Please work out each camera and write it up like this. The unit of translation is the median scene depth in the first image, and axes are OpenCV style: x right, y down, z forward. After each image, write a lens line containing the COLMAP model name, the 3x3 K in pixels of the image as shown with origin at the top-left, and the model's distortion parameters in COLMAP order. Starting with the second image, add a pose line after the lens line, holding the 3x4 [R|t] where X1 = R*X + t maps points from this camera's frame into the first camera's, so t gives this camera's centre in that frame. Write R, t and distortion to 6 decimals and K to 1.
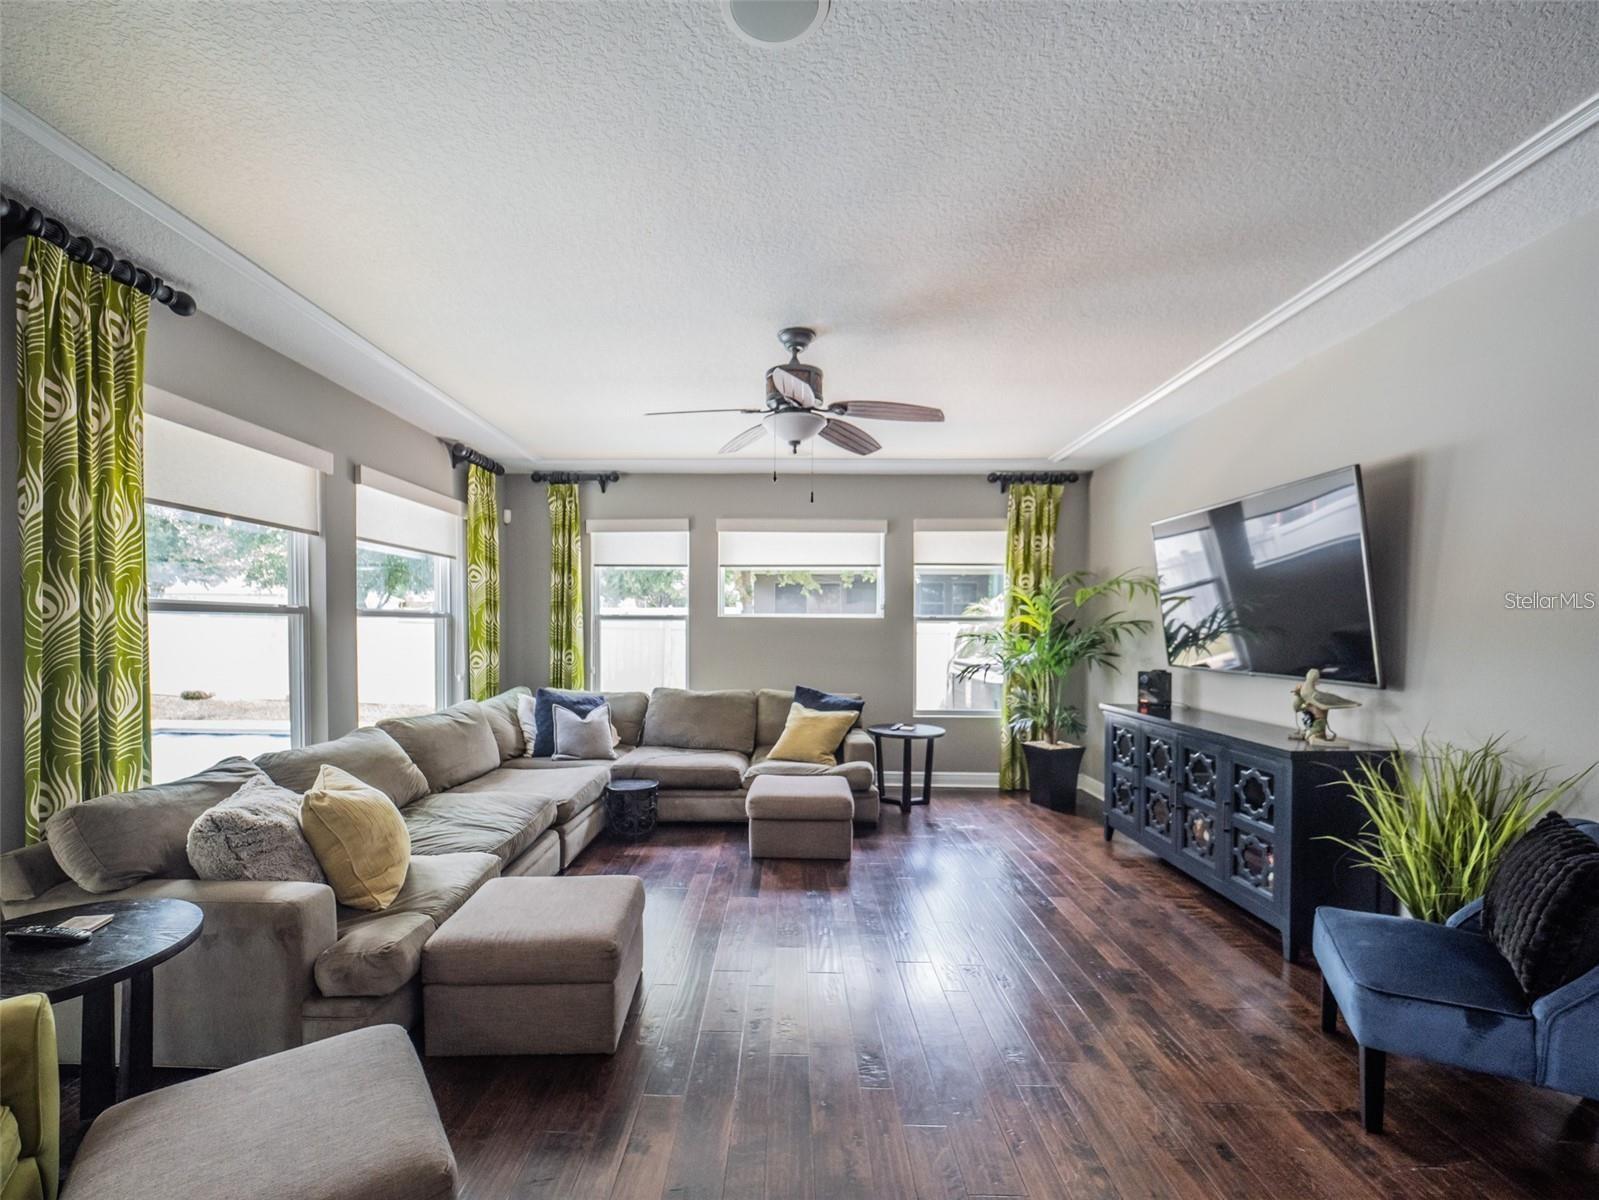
lens RADIAL K [[697.5, 0, 793.6], [0, 697.5, 647.8], [0, 0, 1]] dist [0.012546, -0.014210]
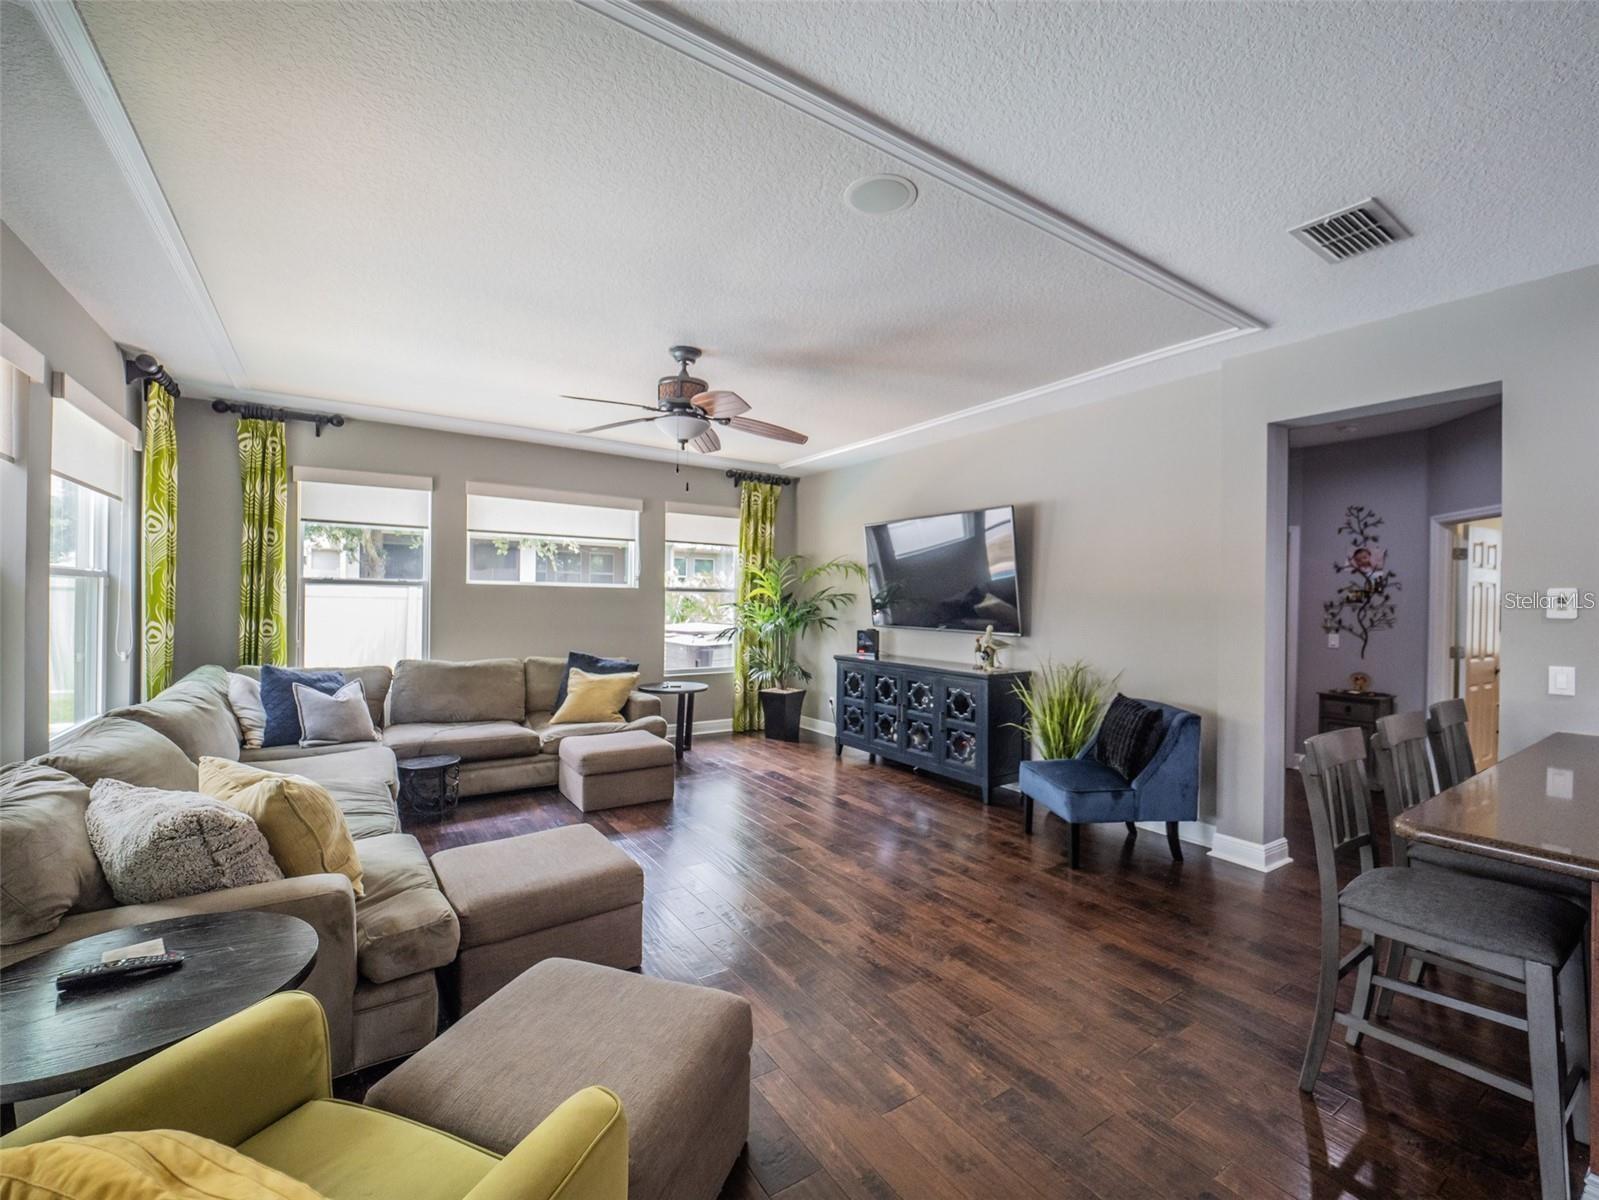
lens RADIAL K [[665.0, 0, 828.7], [0, 665.0, 605.5], [0, 0, 1]] dist [0.002088, -0.011765]
pose [[0.813098, 0.003839, 0.582114, -0.272849], [0.005498, 0.999883, -0.014273, 0.001954], [-0.582101, 0.014806, 0.812982, -0.033600]]
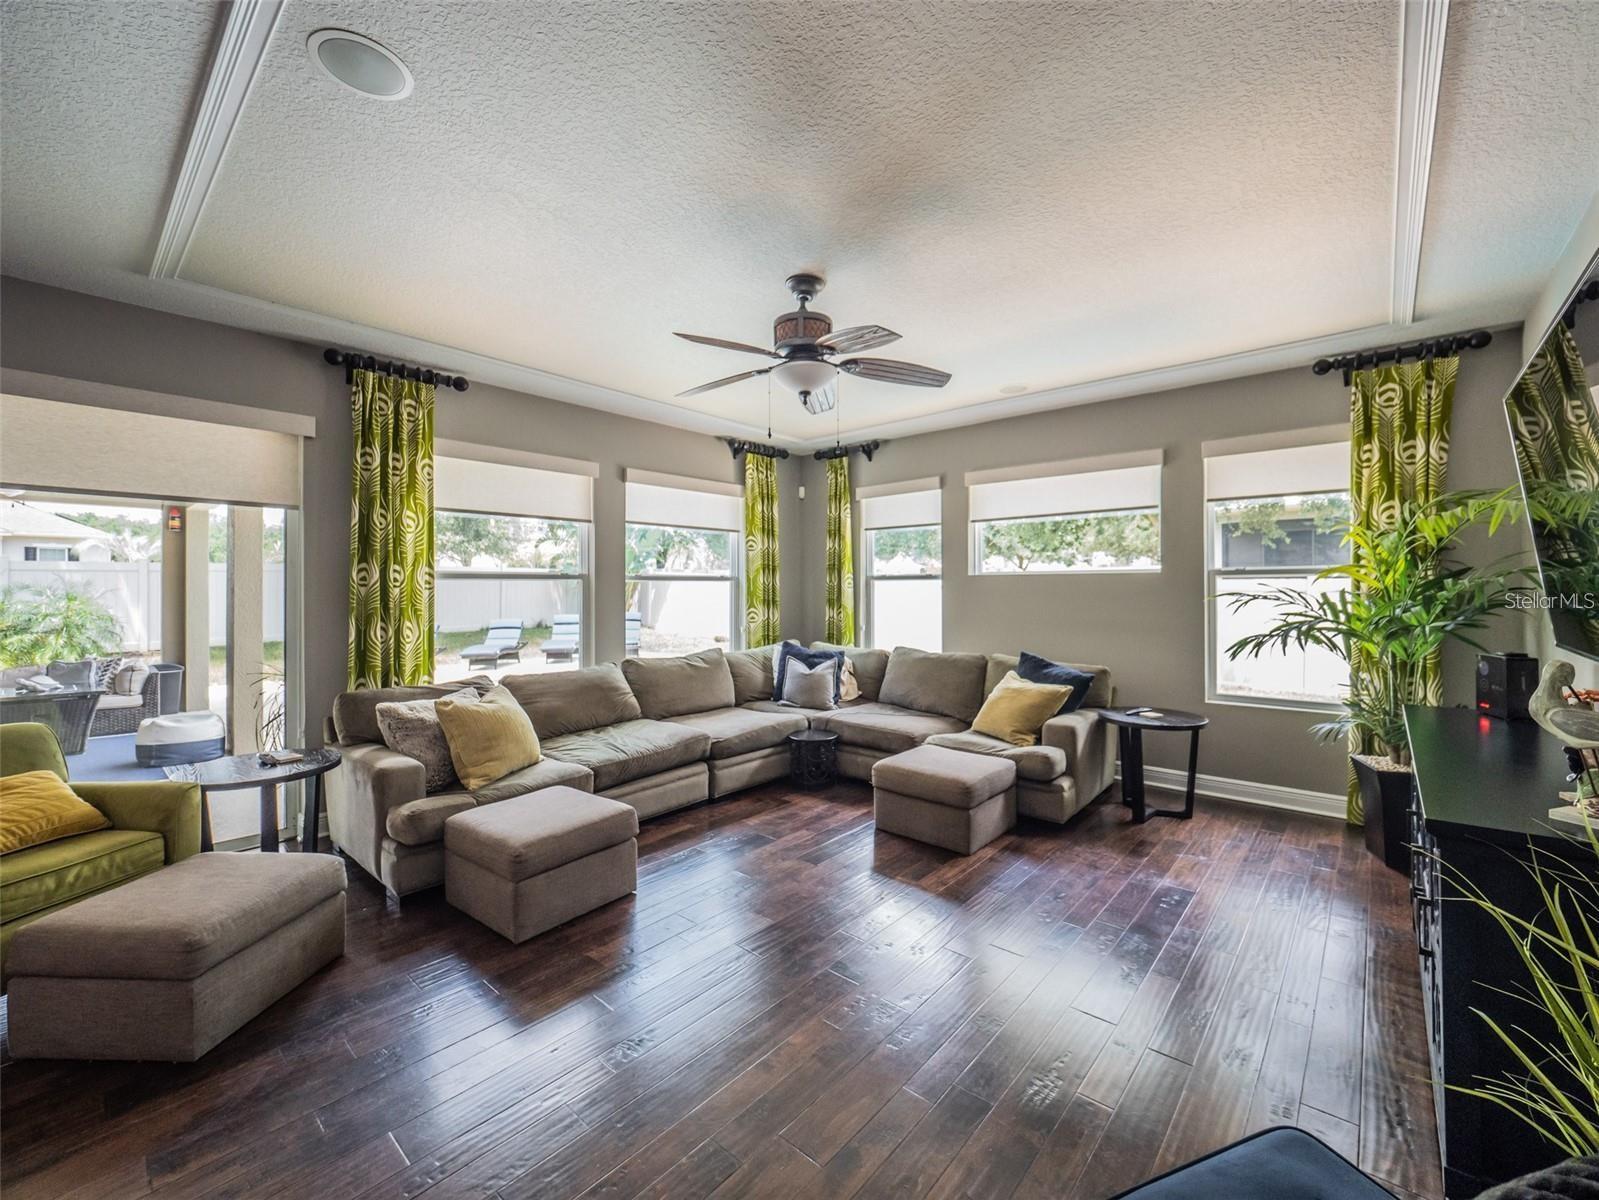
lens RADIAL K [[668.0, 0, 797.8], [0, 668.0, 586.6], [0, 0, 1]] dist [-0.001149, -0.000254]
pose [[0.760740, -0.008437, -0.649002, 0.355317], [-0.012159, 0.999555, -0.027247, -0.001183], [0.648942, 0.028619, 0.760299, 0.180918]]
